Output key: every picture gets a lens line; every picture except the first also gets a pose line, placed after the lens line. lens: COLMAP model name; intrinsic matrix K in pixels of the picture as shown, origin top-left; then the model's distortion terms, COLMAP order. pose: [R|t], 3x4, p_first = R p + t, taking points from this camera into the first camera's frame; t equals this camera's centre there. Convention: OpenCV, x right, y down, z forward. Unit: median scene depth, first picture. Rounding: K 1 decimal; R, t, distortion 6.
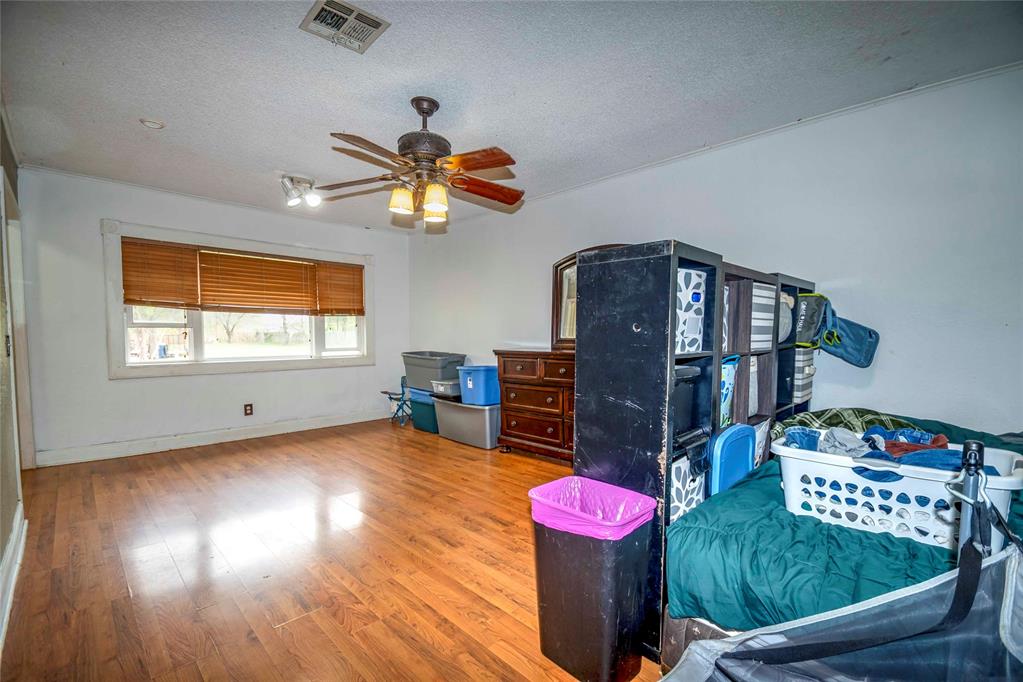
lens RADIAL K [[438.9, 0, 512.1], [0, 438.9, 361.4], [0, 0, 1]] dist [-0.000491, -0.000275]
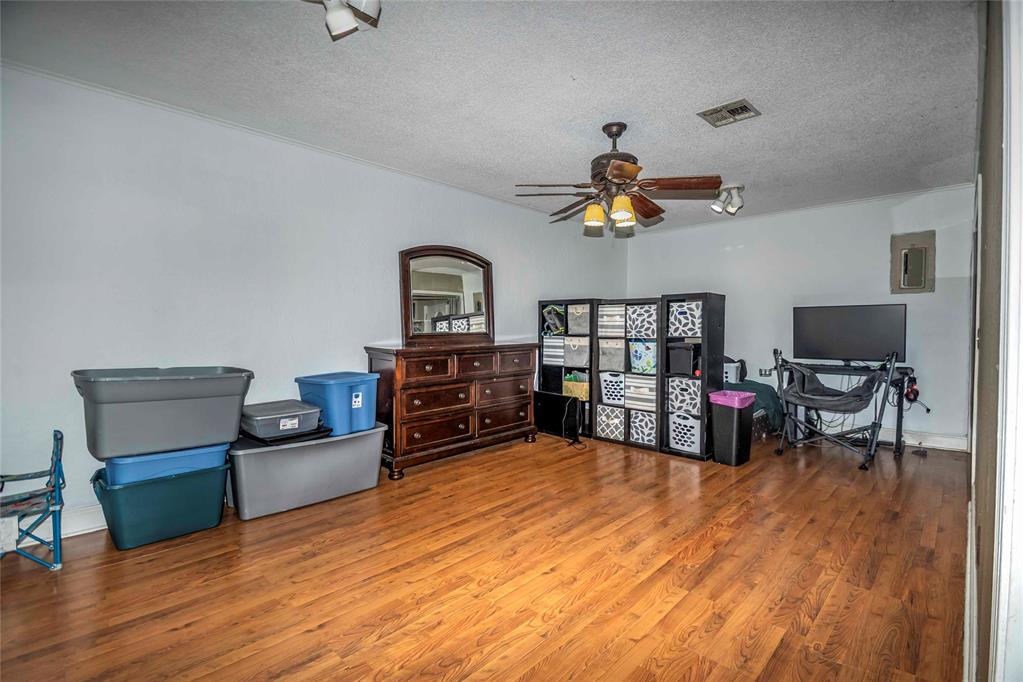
lens RADIAL K [[445.5, 0, 538.1], [0, 445.5, 344.0], [0, 0, 1]] dist [-0.001085, -0.000324]
pose [[-0.021008, -0.030144, 0.999325, -0.906884], [0.063176, 0.997508, 0.031417, -0.048472], [-0.997781, 0.063794, -0.019052, 0.831289]]
